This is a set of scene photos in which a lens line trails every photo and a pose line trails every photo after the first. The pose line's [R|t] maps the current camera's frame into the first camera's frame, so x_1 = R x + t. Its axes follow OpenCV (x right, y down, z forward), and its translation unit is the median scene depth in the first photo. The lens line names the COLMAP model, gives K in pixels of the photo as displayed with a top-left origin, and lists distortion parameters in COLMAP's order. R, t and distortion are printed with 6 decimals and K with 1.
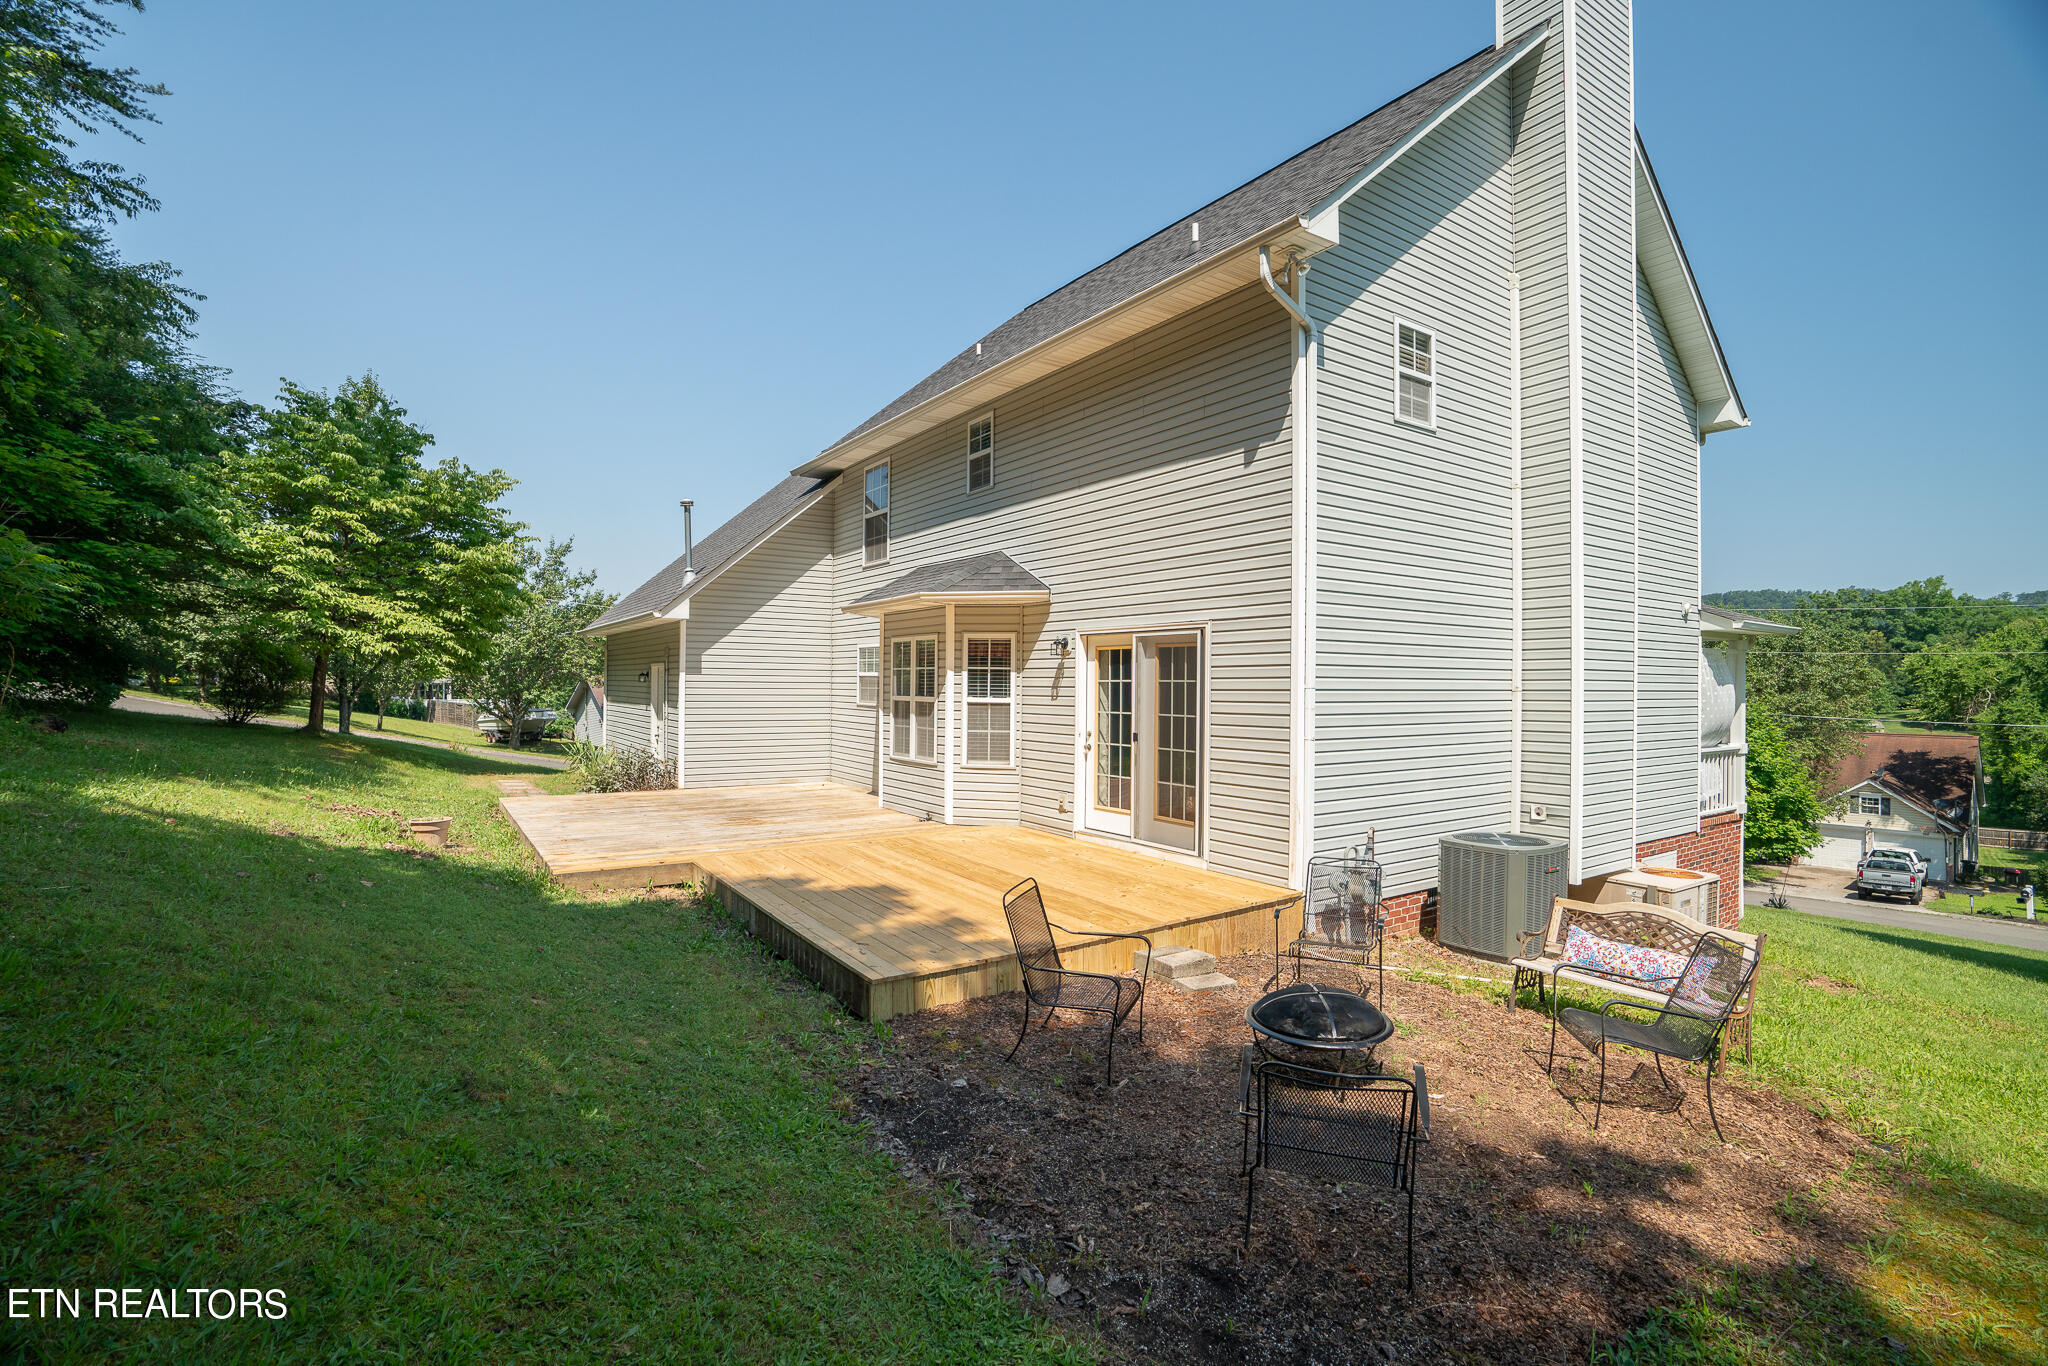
lens RADIAL K [[947.0, 0, 1022.9], [0, 947.0, 682.8], [0, 0, 1]] dist [-0.006124, -0.000507]
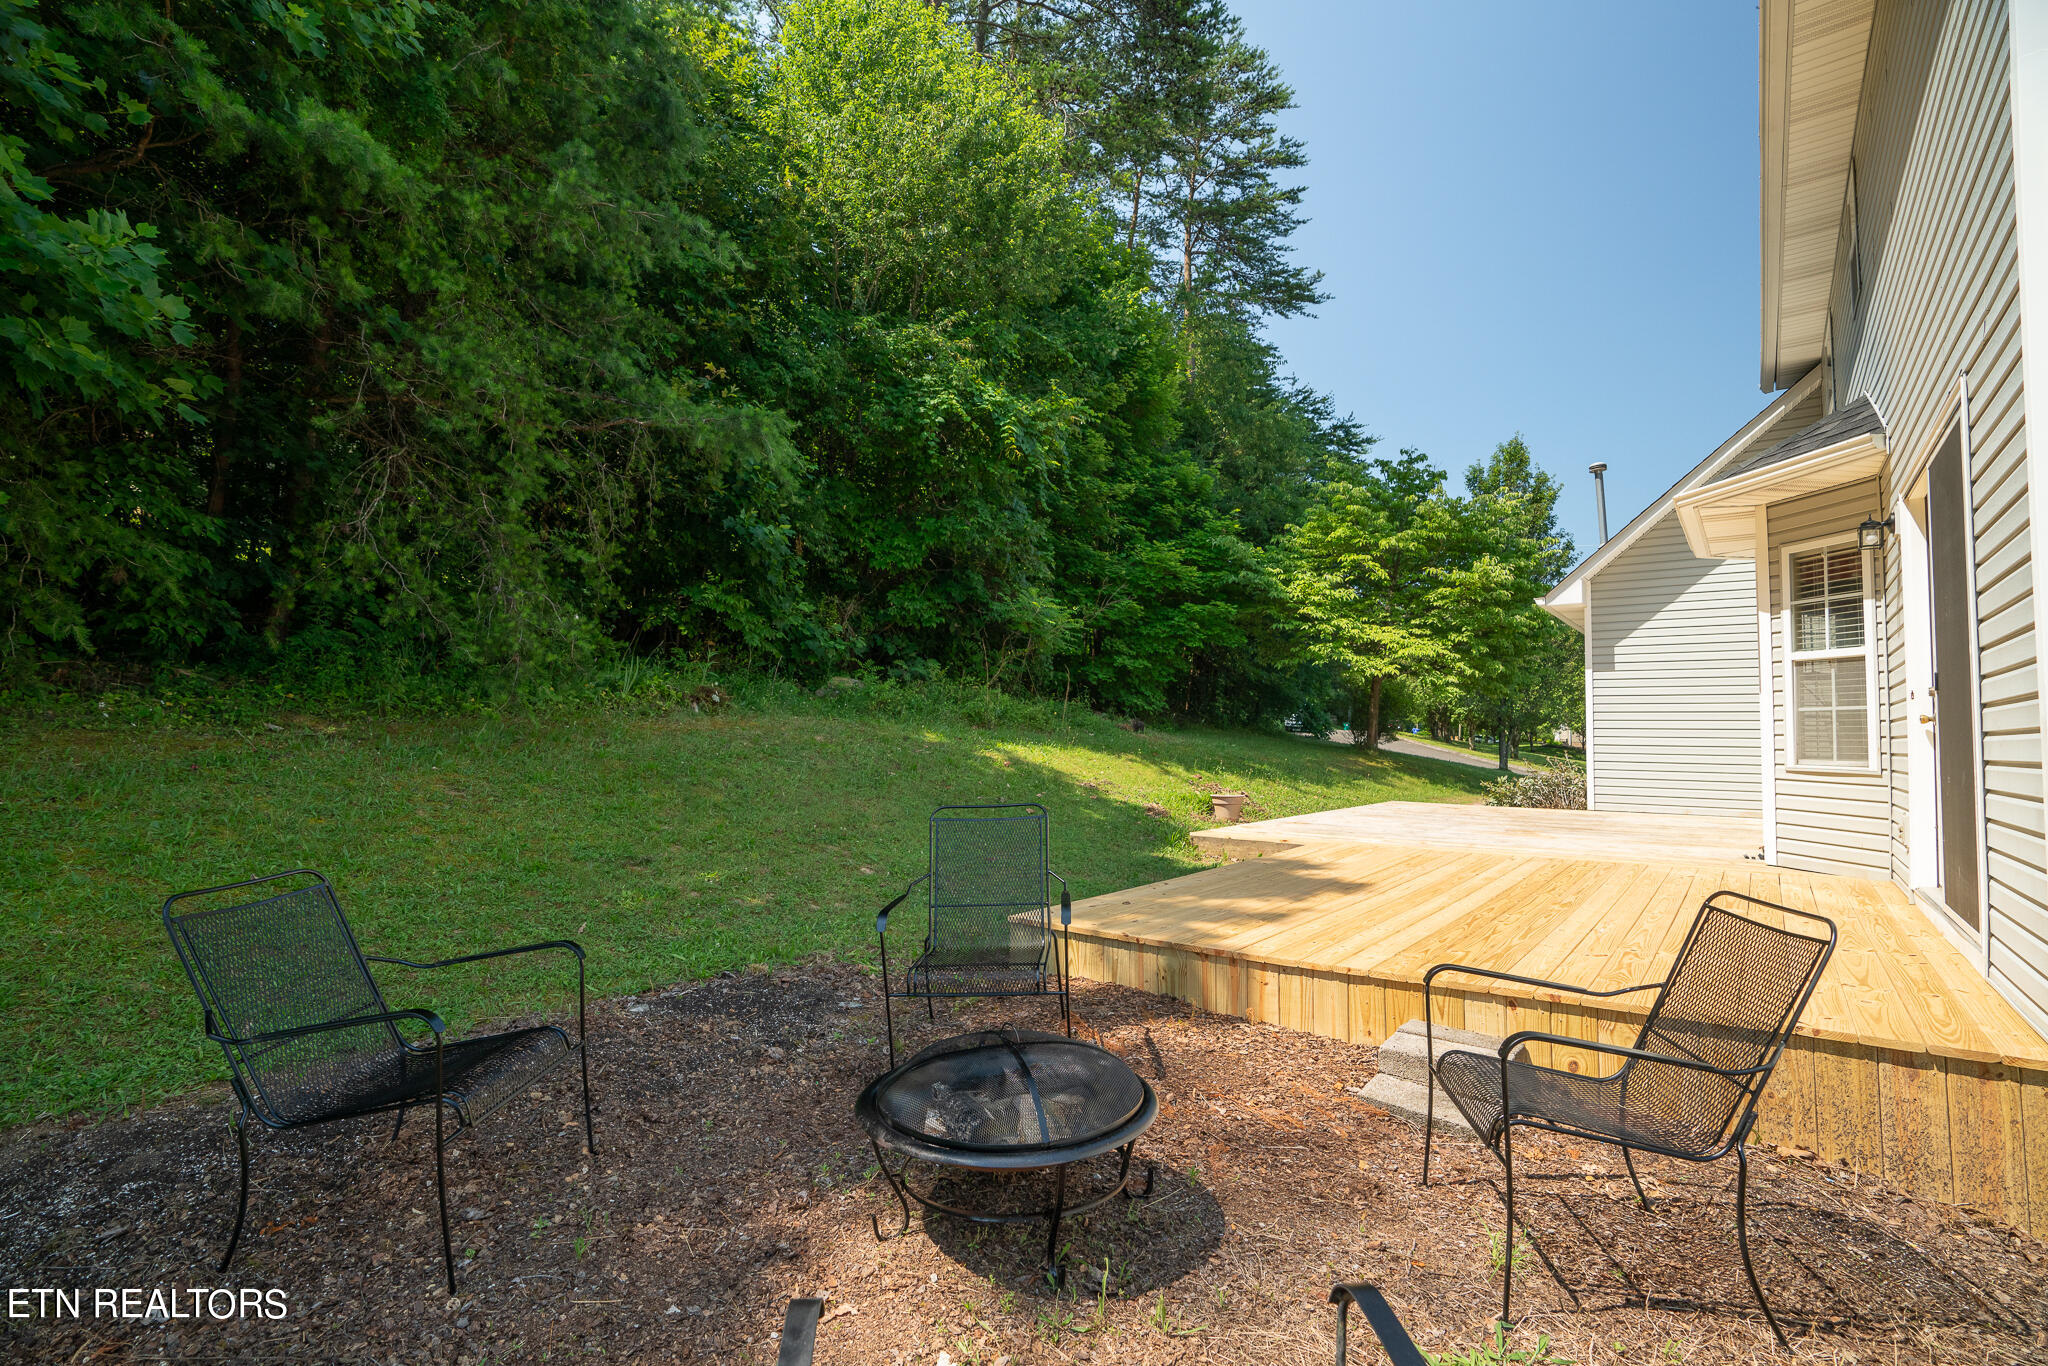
lens RADIAL K [[947.0, 0, 1027.4], [0, 947.0, 685.2], [0, 0, 1]] dist [-0.006124, -0.000507]
pose [[0.332252, -0.055080, -0.941581, 0.231407], [-0.005163, 0.998172, -0.060212, 0.050350], [0.943177, 0.024867, 0.331360, 0.241020]]
